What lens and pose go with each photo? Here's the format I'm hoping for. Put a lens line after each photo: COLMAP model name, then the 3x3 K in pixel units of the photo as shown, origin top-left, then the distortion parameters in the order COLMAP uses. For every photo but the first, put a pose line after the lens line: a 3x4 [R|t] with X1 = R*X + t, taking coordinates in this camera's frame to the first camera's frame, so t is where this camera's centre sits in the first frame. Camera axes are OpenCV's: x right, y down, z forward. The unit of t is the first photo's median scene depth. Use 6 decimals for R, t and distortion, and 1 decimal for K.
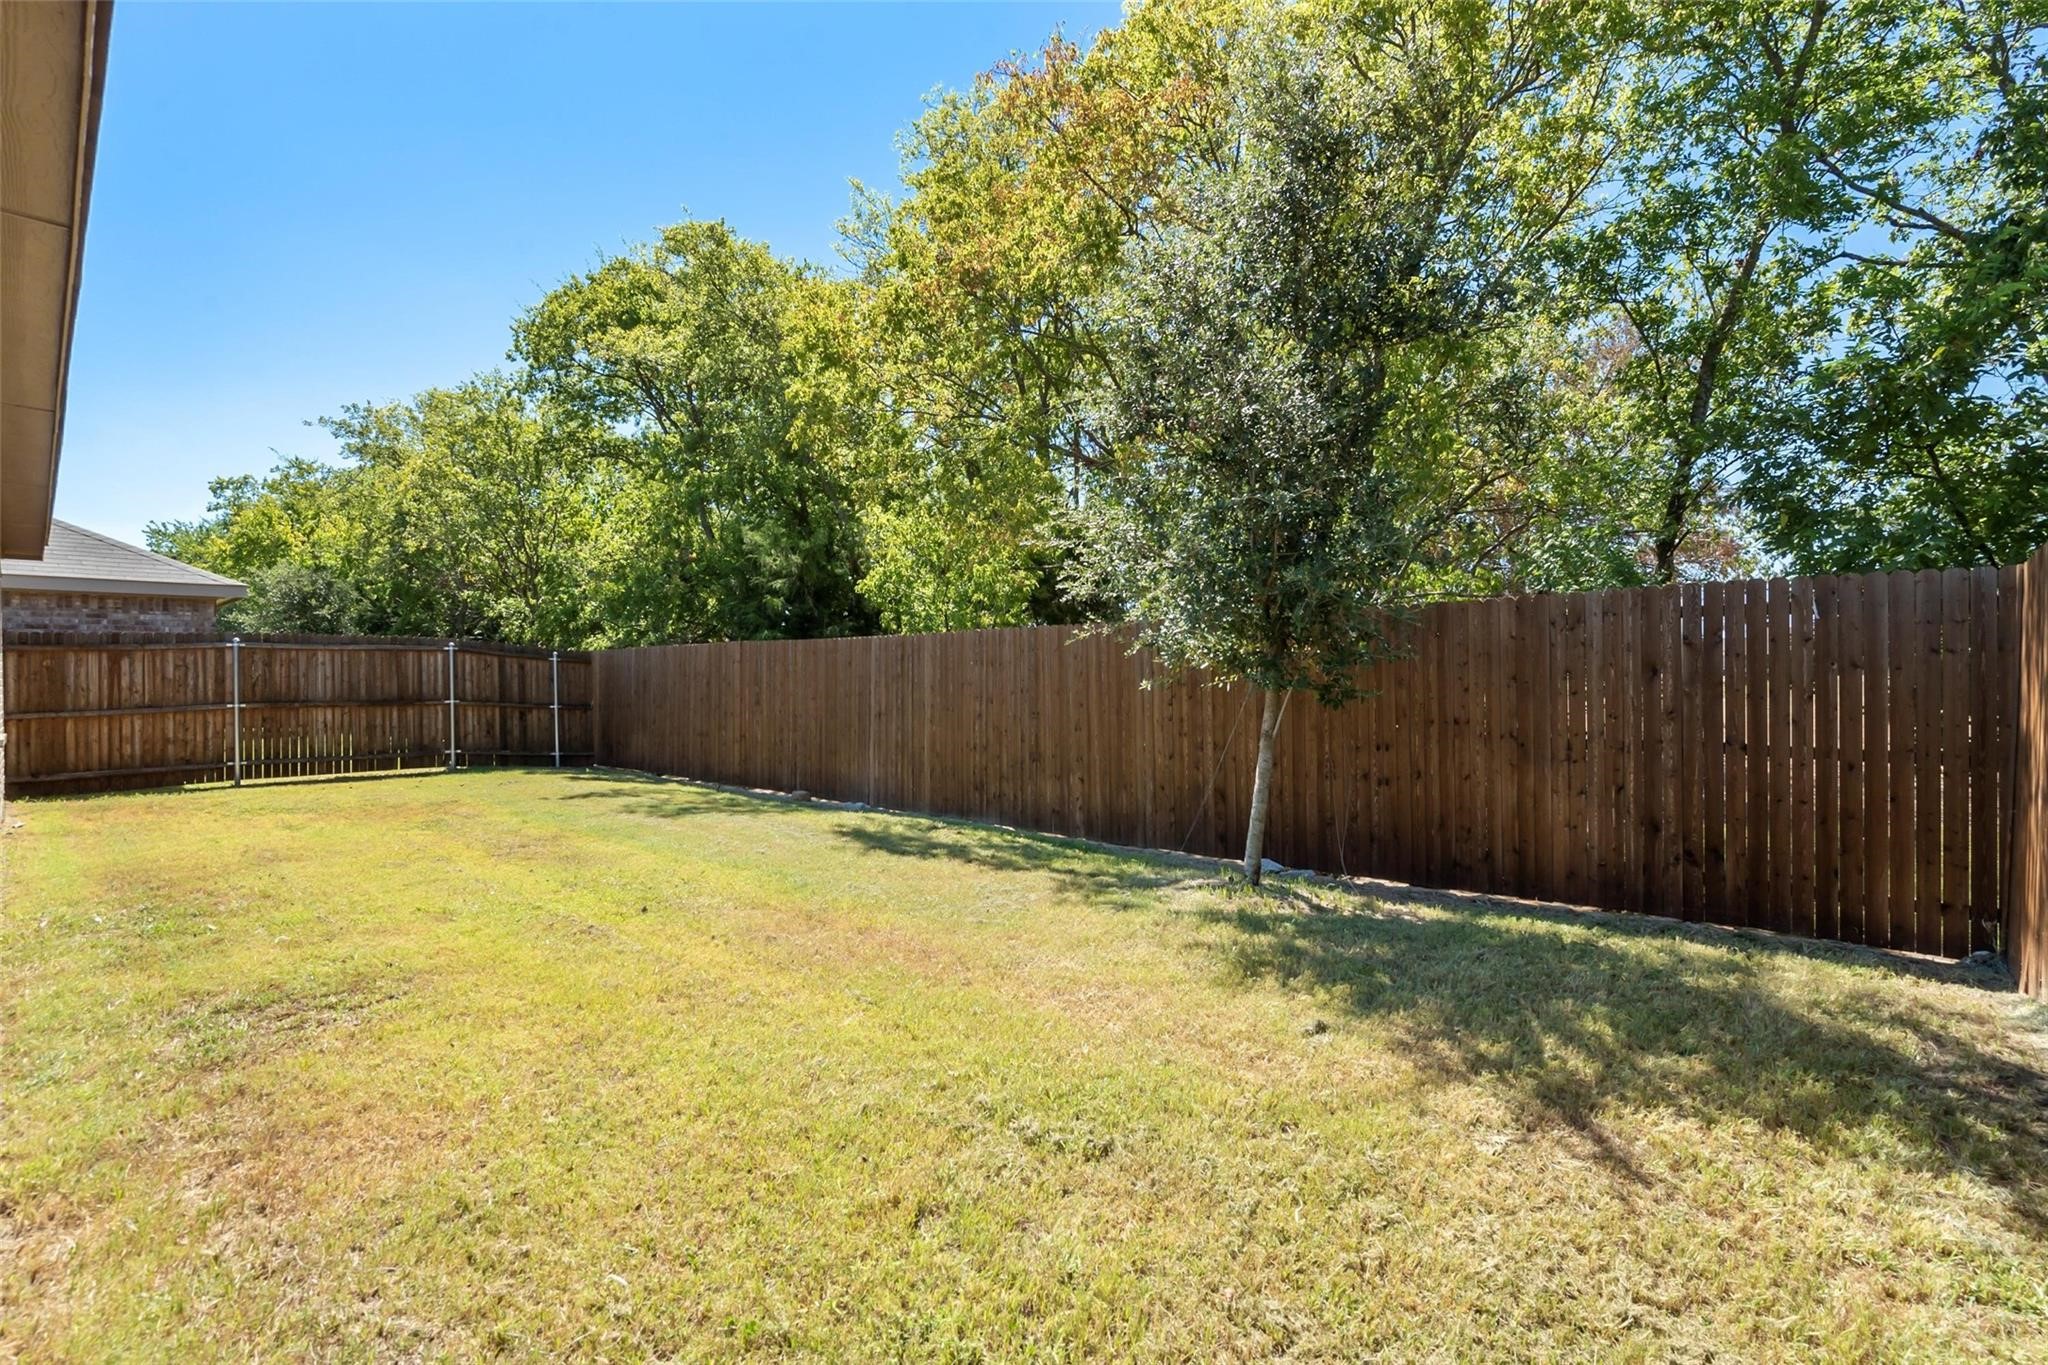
lens RADIAL K [[938.3, 0, 1021.7], [0, 938.3, 678.2], [0, 0, 1]] dist [0.002807, 0.000154]
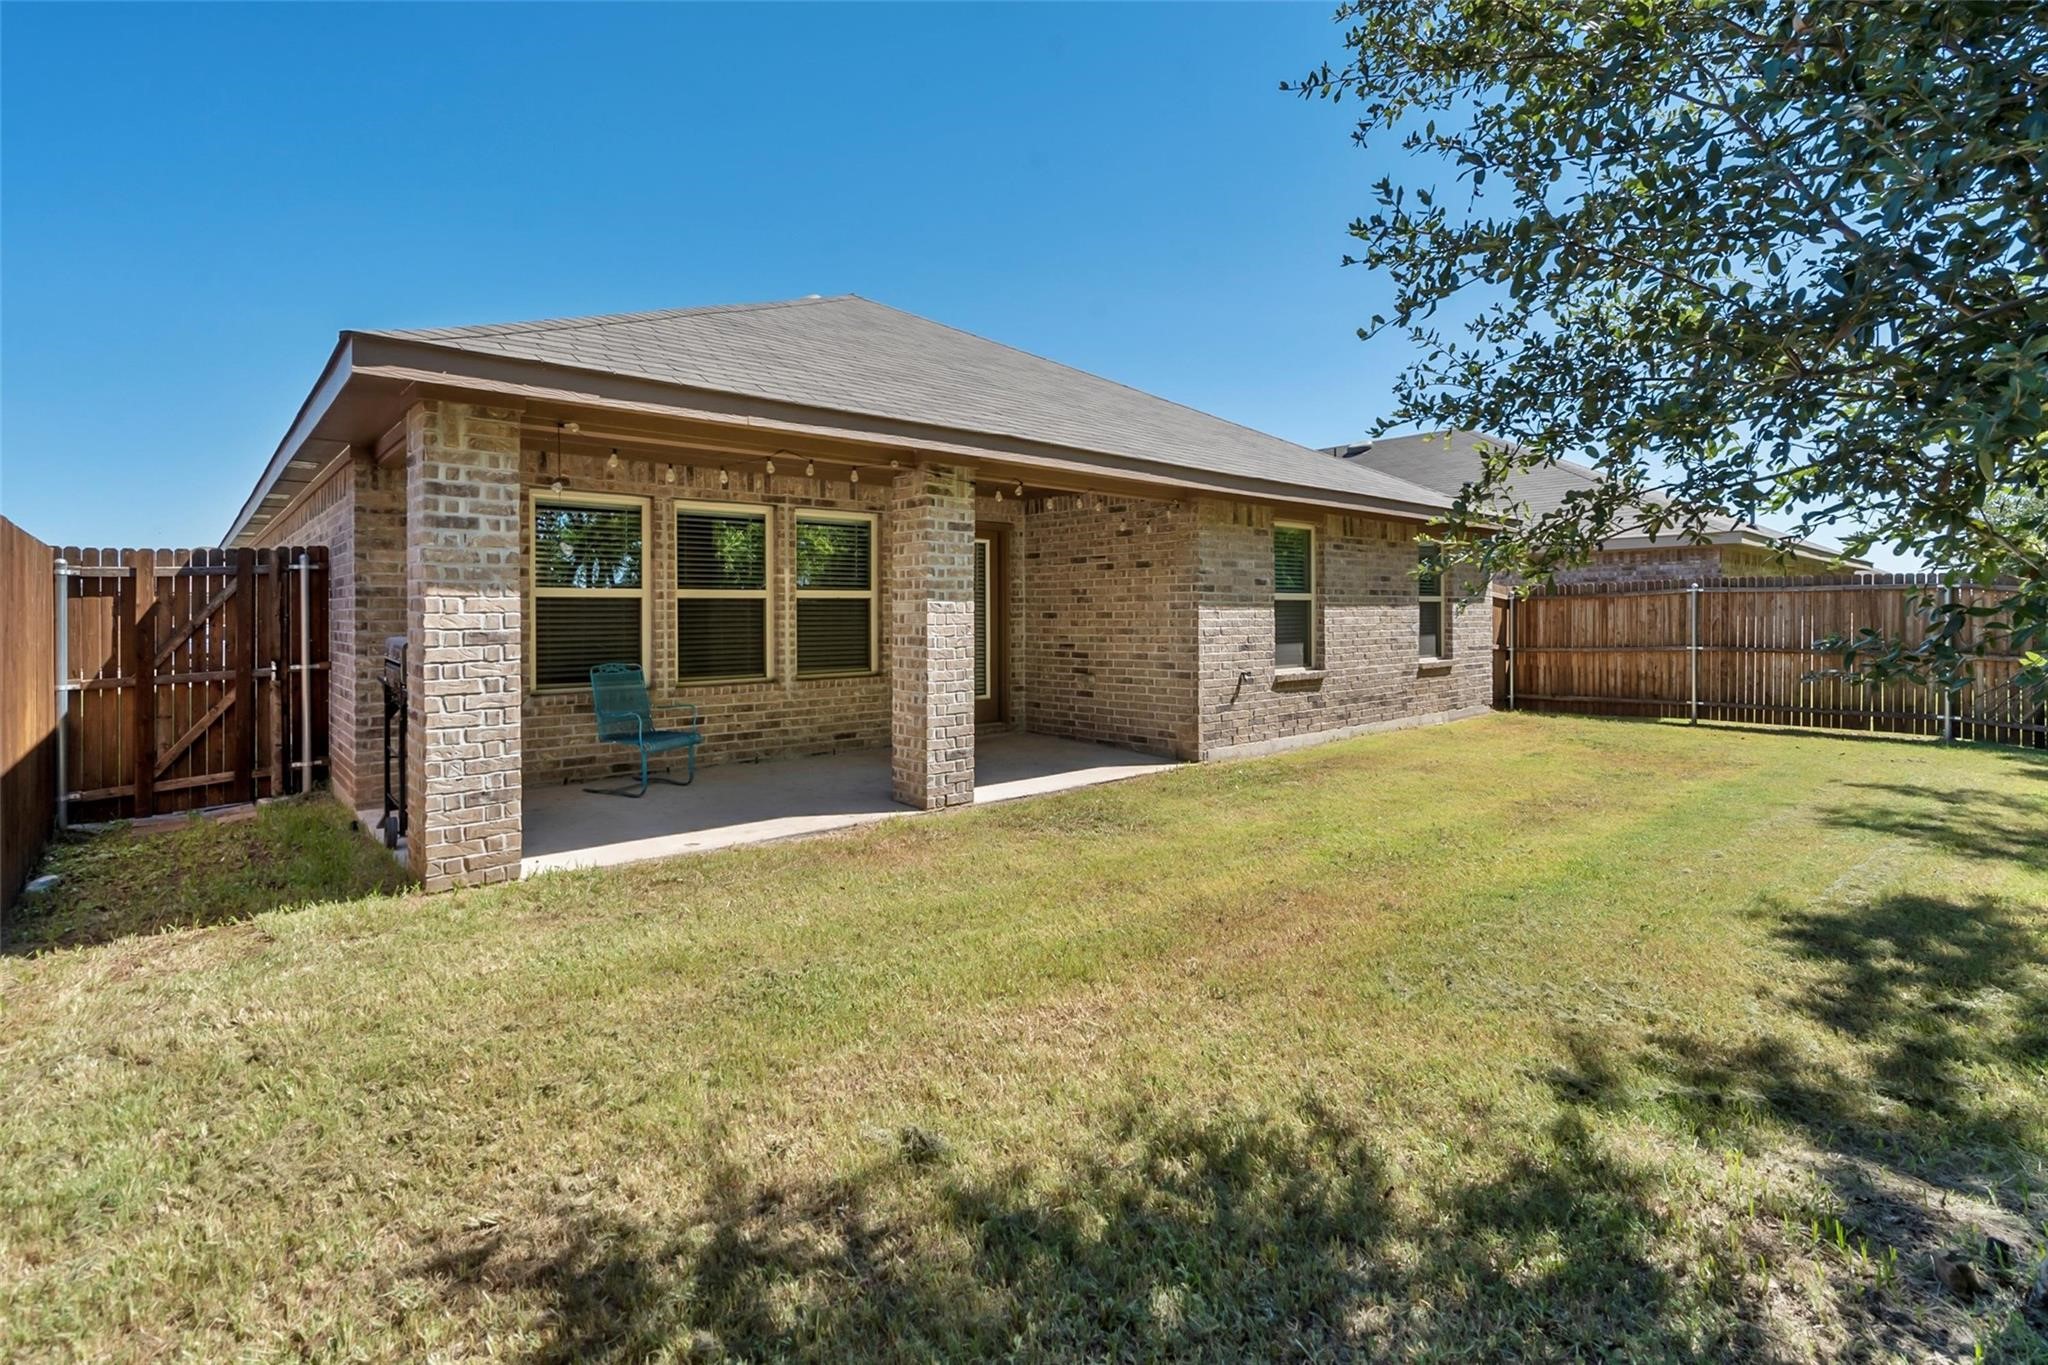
lens RADIAL K [[938.3, 0, 989.3], [0, 938.3, 619.6], [0, 0, 1]] dist [0.002807, 0.000154]
pose [[-0.143215, 0.005753, -0.989675, 0.325889], [-0.003818, 0.999972, 0.006365, -0.006348], [0.989684, 0.004690, -0.143189, 0.374839]]
